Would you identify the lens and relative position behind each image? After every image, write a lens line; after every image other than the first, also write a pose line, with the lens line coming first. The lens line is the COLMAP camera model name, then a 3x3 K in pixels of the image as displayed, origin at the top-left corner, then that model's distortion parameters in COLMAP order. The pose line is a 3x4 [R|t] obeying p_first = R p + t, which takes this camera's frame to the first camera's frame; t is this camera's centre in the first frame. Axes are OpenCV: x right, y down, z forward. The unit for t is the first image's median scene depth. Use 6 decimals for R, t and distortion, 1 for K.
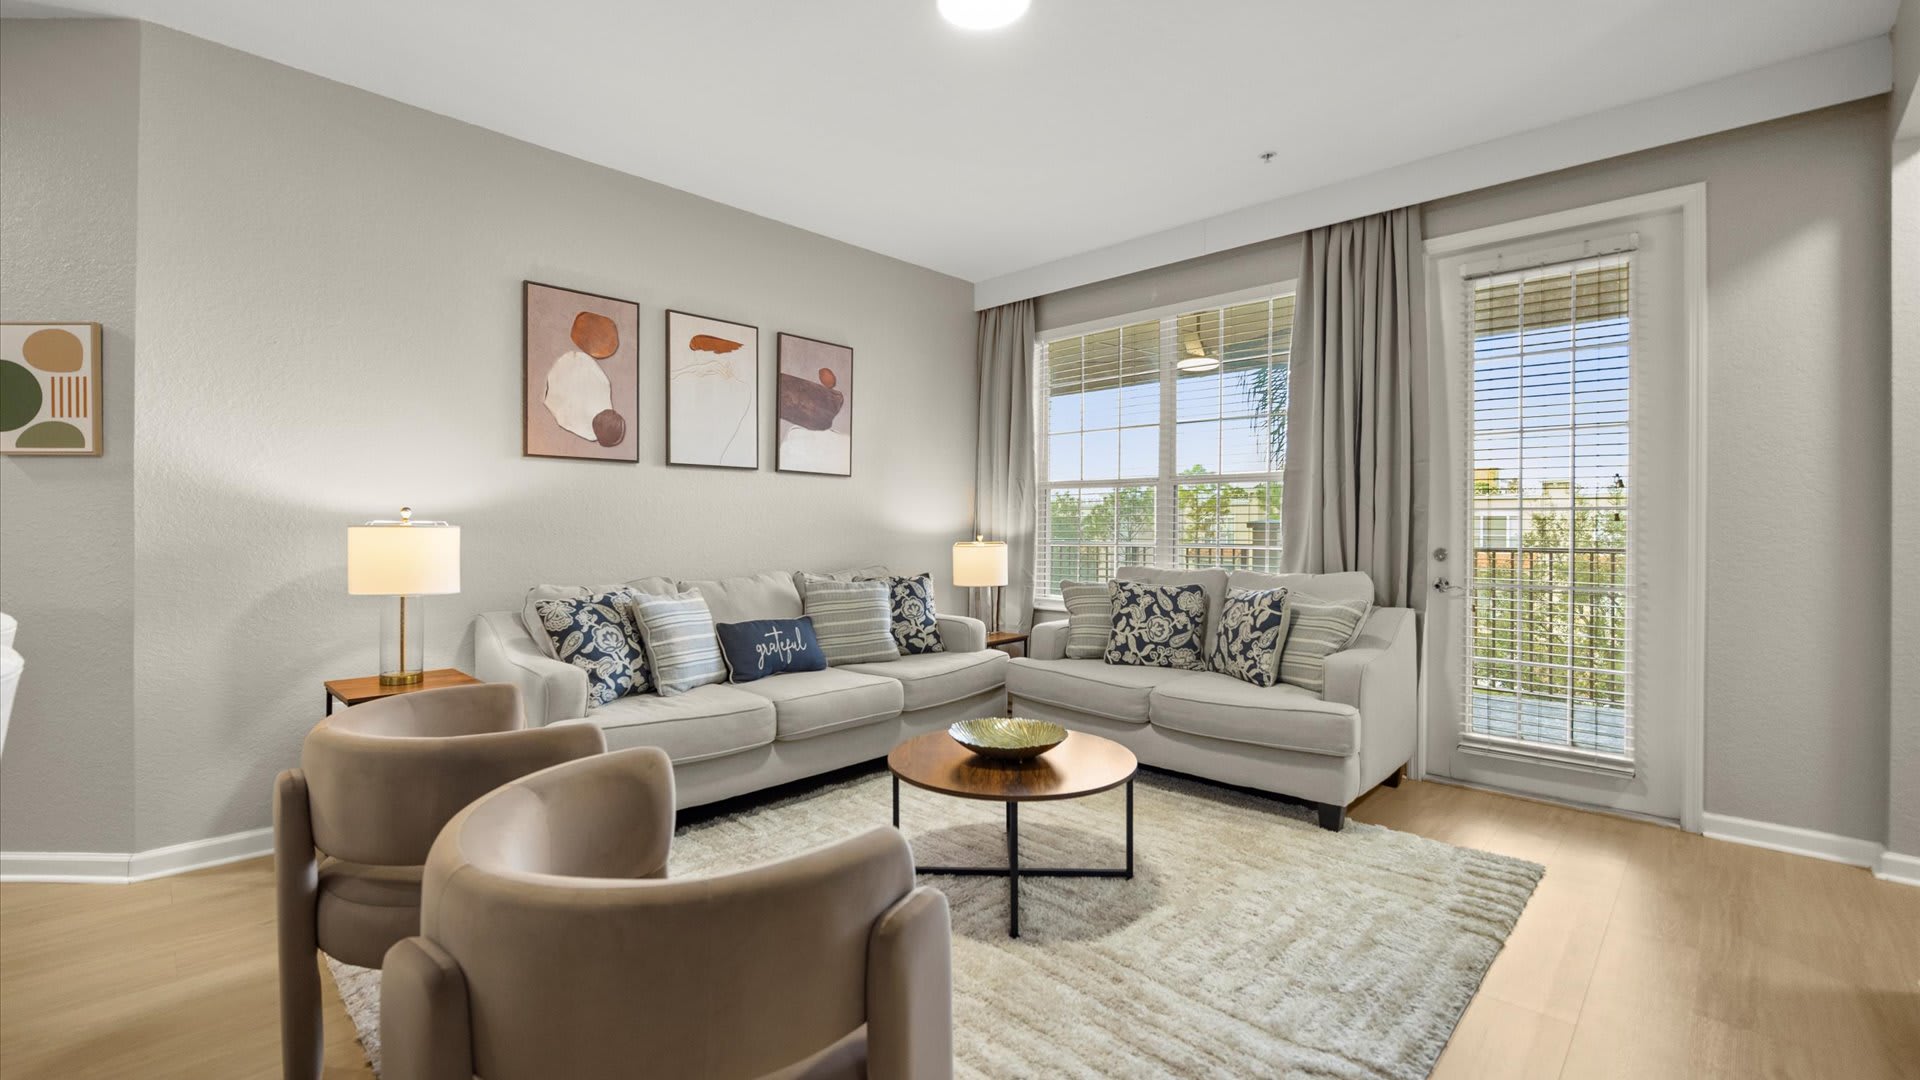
lens RADIAL K [[814.5, 0, 961.0], [0, 814.5, 528.0], [0, 0, 1]] dist [-0.012552, 0.000063]
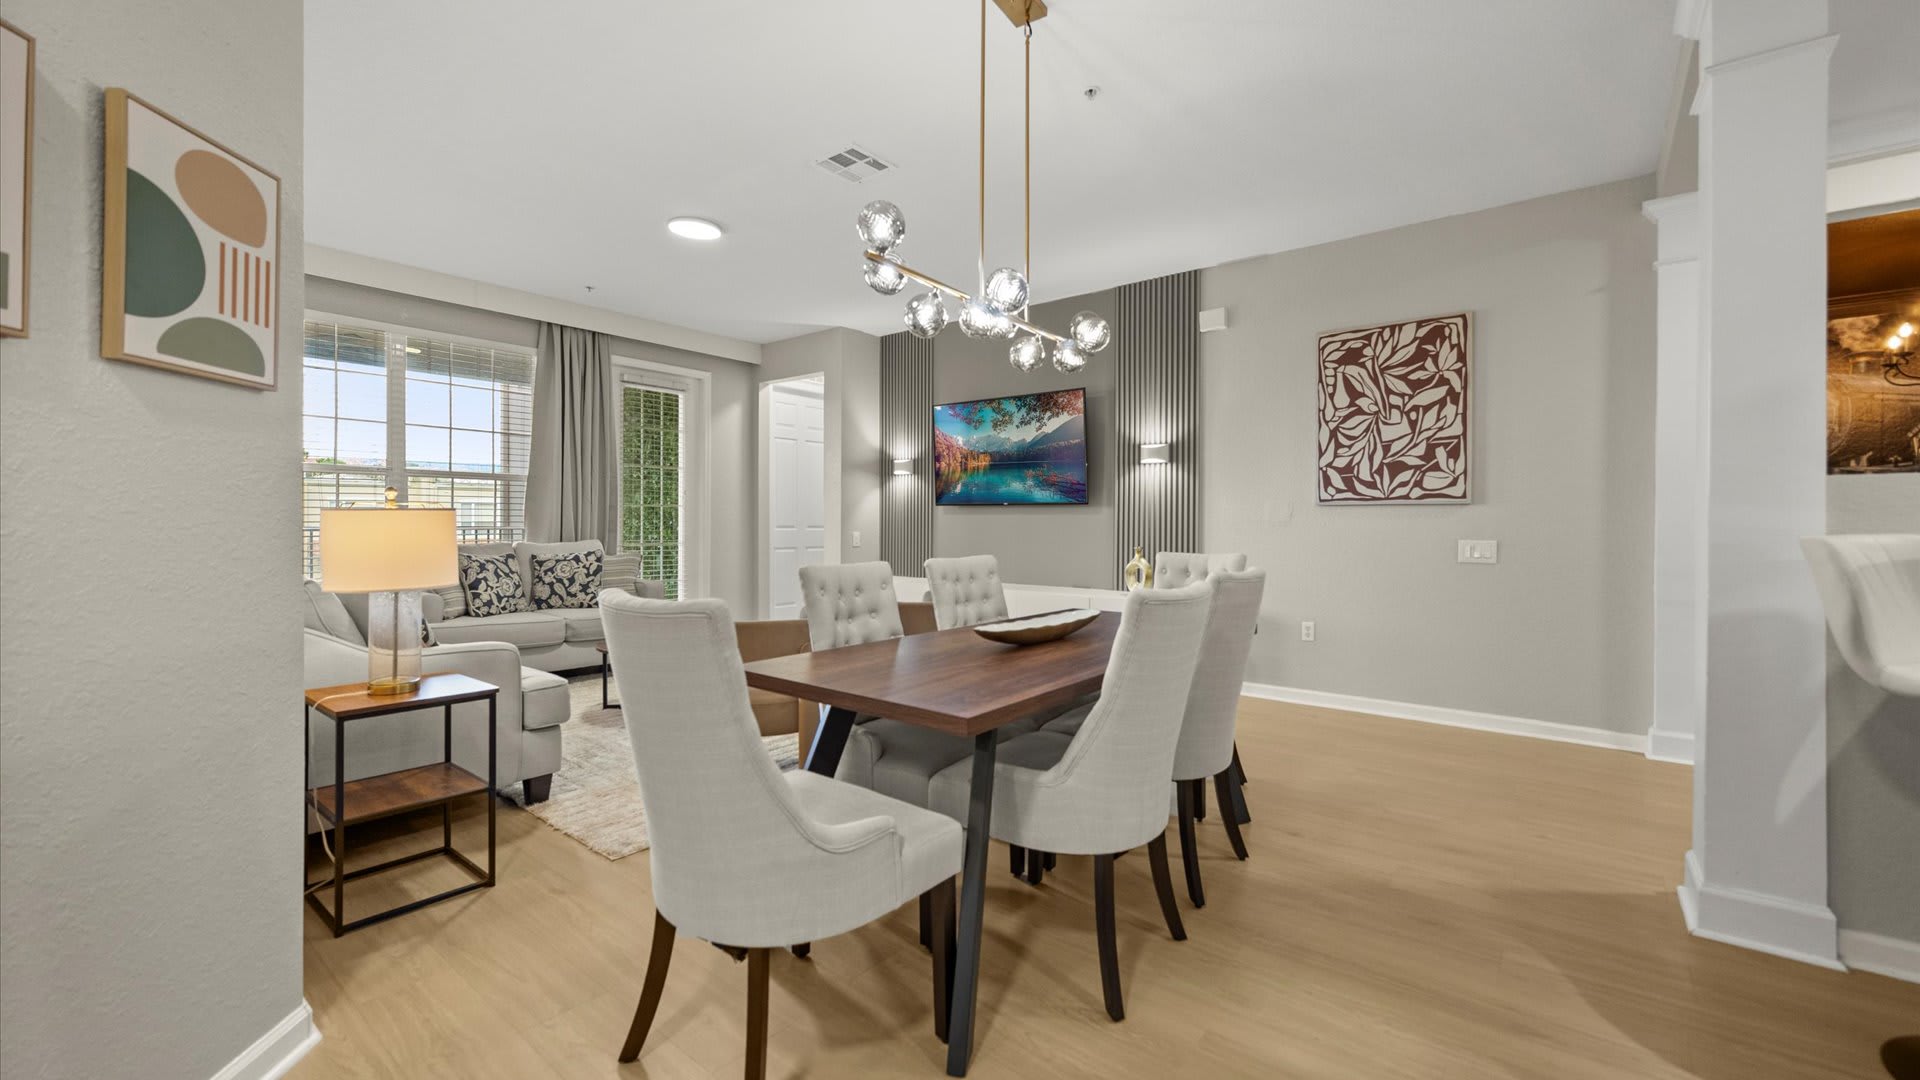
lens RADIAL K [[768.4, 0, 960.0], [0, 768.4, 540.0], [0, 0, 1]] dist [0.000219, -0.000050]
pose [[-0.083651, -0.028752, 0.996080, -1.162248], [-0.009955, 0.999558, 0.028017, 0.001103], [-0.996445, -0.007572, -0.083901, 0.352640]]
